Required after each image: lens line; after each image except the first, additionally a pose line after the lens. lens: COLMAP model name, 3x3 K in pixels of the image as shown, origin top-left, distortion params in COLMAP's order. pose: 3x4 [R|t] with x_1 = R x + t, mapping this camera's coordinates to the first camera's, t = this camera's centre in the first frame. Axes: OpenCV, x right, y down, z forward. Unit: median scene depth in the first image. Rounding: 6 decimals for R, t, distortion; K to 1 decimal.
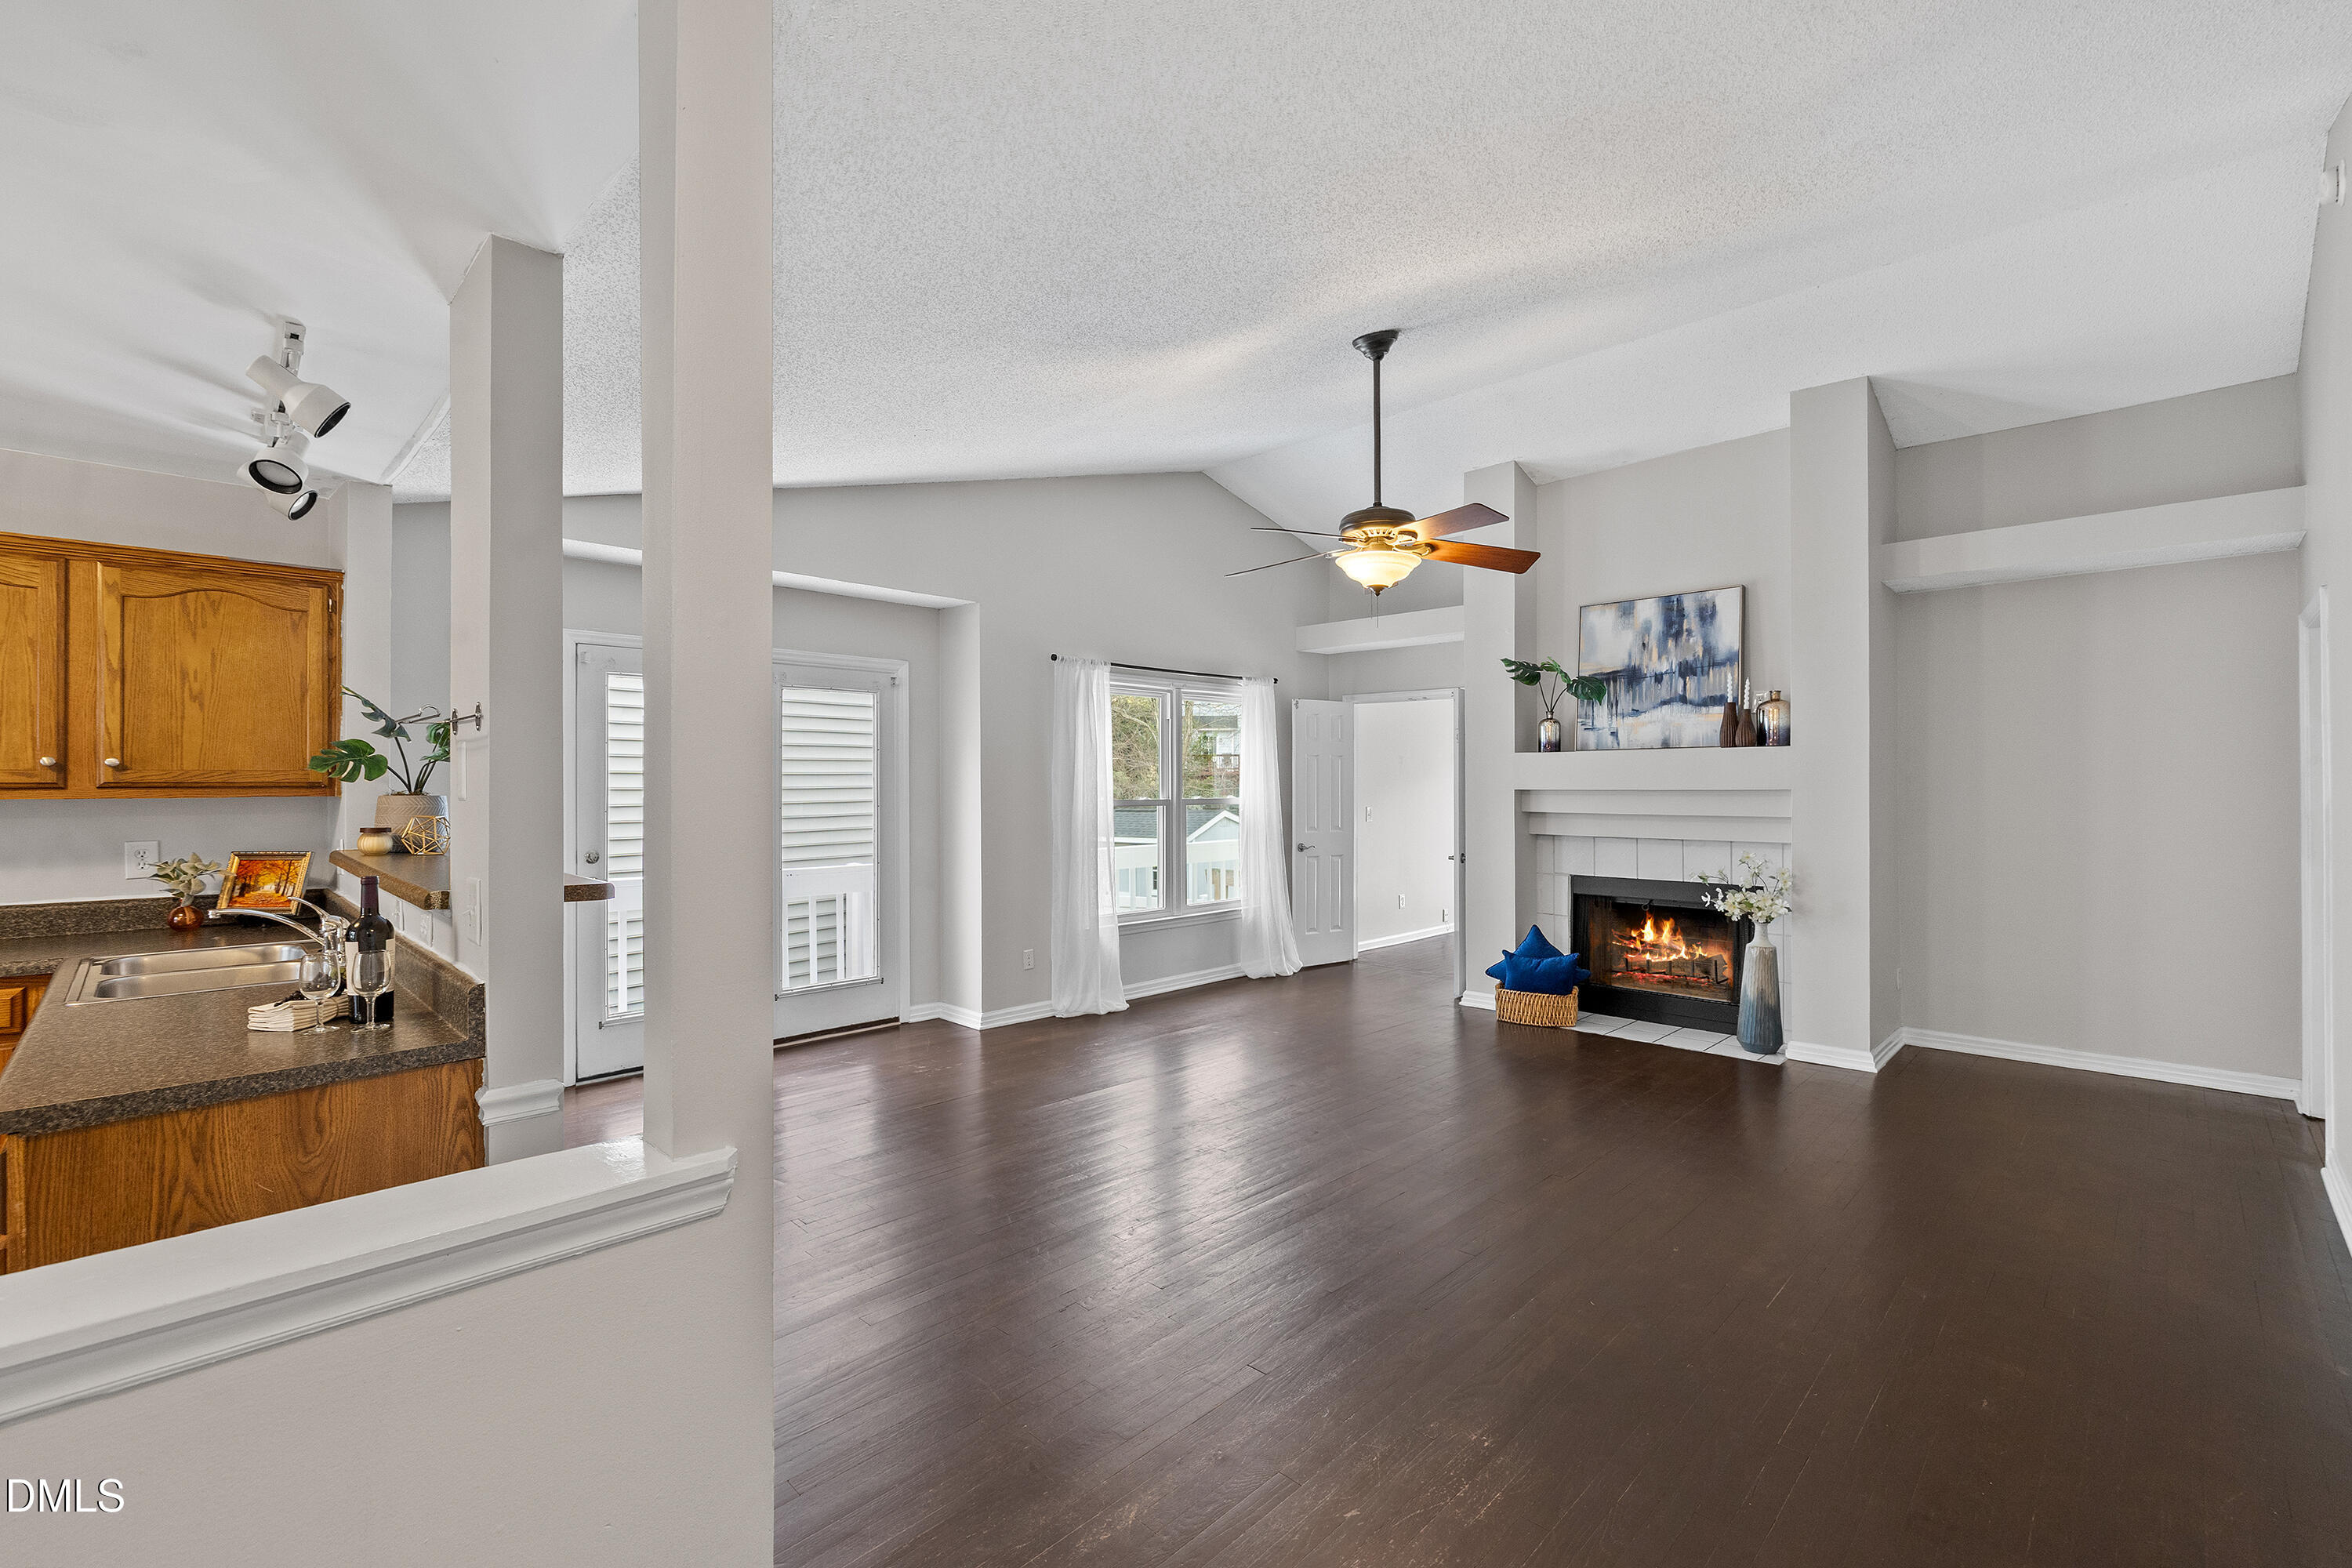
lens RADIAL K [[1030.5, 0, 1182.0], [0, 1030.5, 784.7], [0, 0, 1]] dist [0.007073, 0.000487]
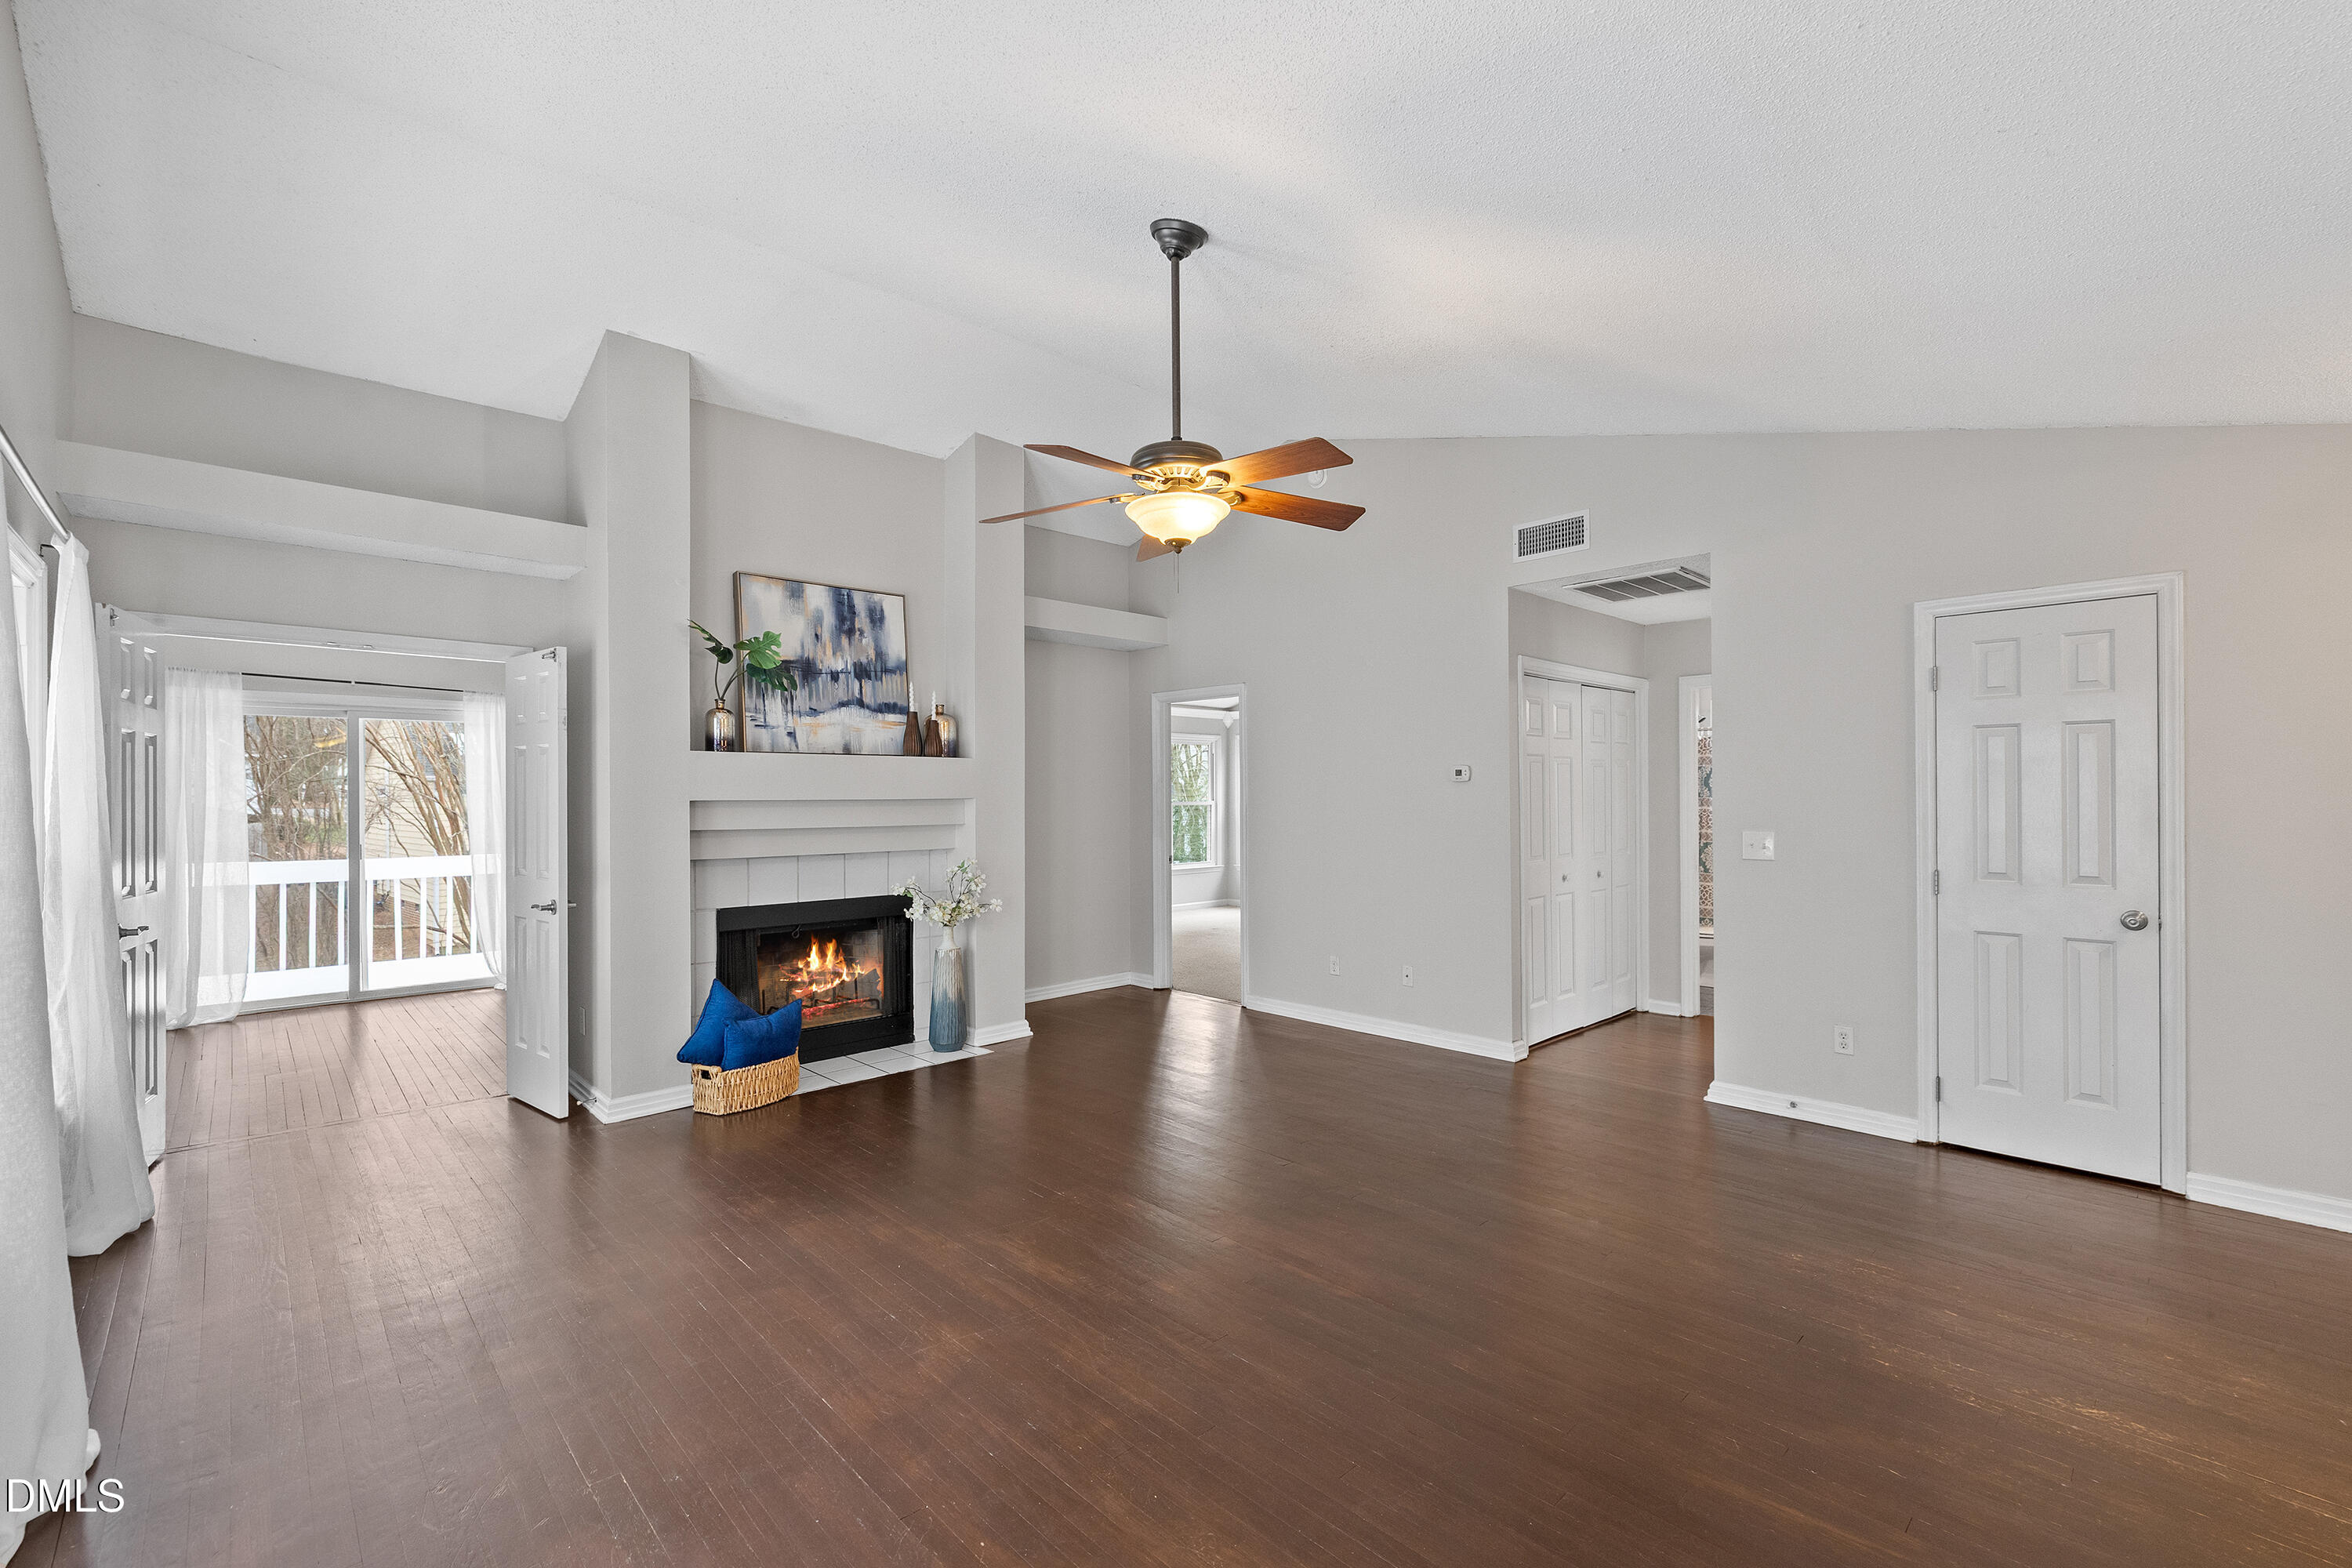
lens RADIAL K [[996.8, 0, 1171.9], [0, 996.8, 789.8], [0, 0, 1]] dist [0.000136, -0.006858]
pose [[0.039538, 0.008196, 0.999184, -0.411015], [0.004893, 0.999953, -0.008396, 0.005387], [-0.999206, 0.005221, 0.039496, 0.689995]]
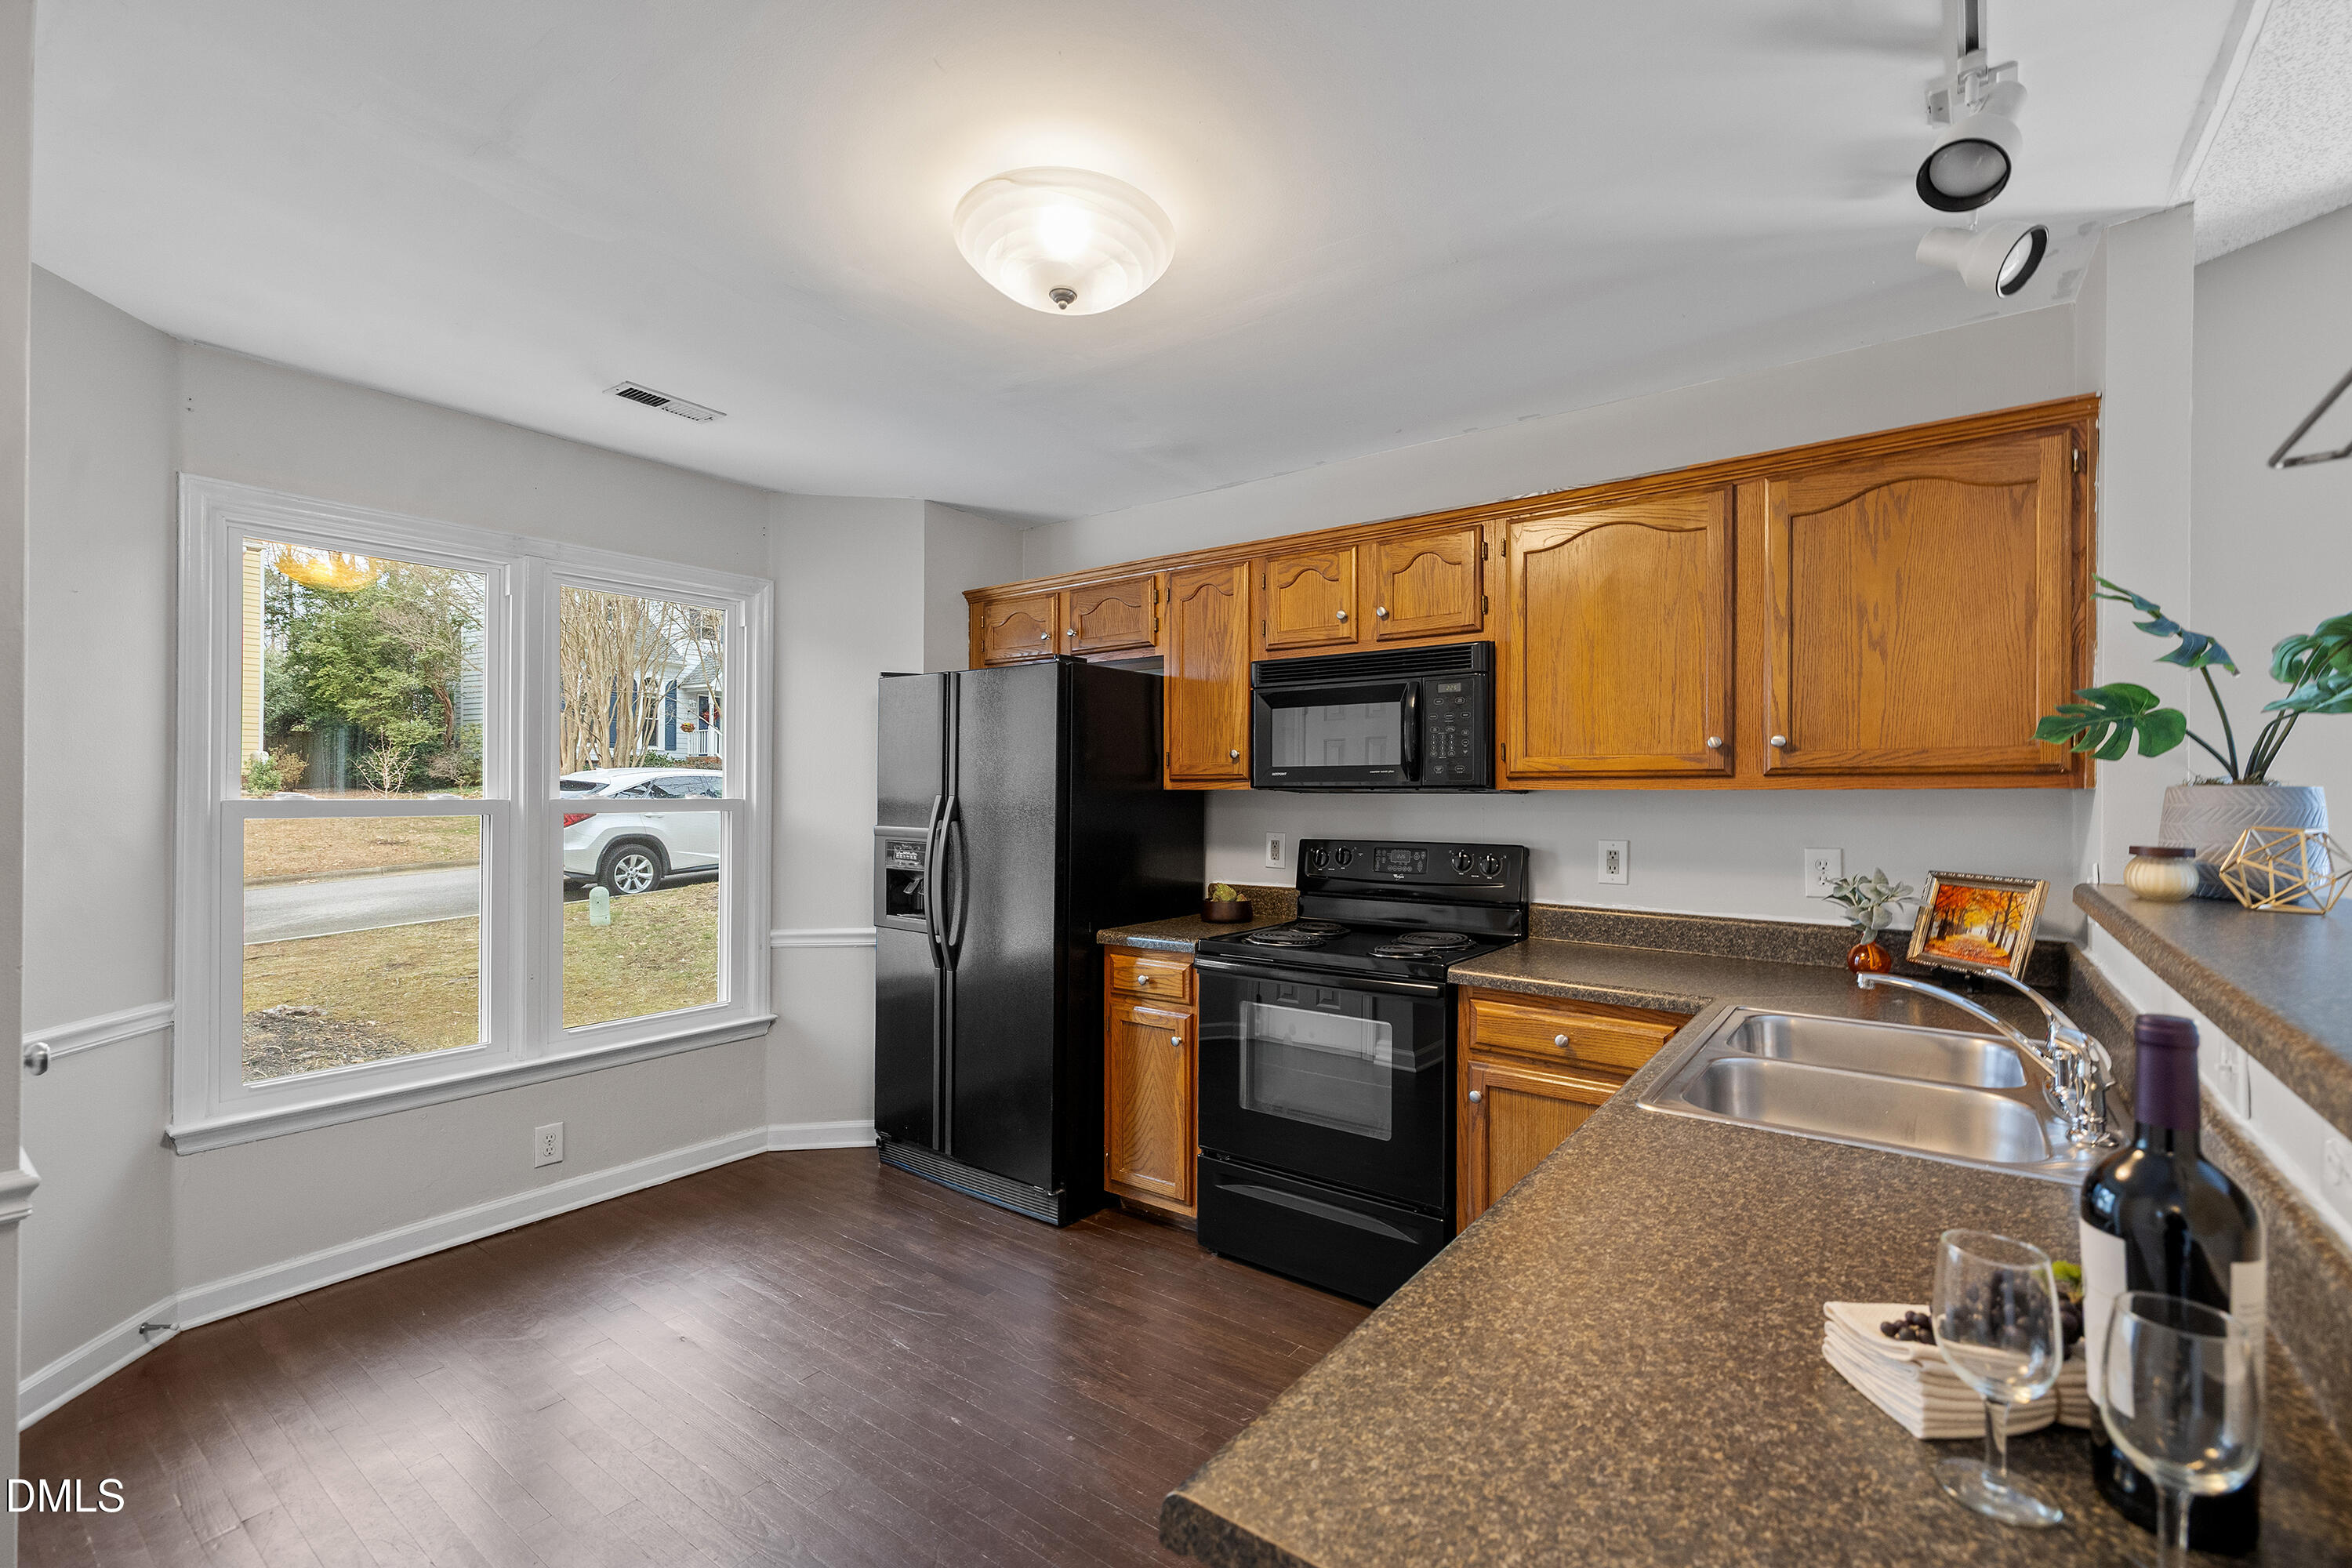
lens RADIAL K [[996.8, 0, 1171.9], [0, 996.8, 789.8], [0, 0, 1]] dist [0.000136, -0.006858]
pose [[0.132376, -0.001741, -0.991198, -0.209047], [-0.004613, 0.999987, -0.002373, 0.009636], [0.991189, 0.004886, 0.132366, 0.262119]]
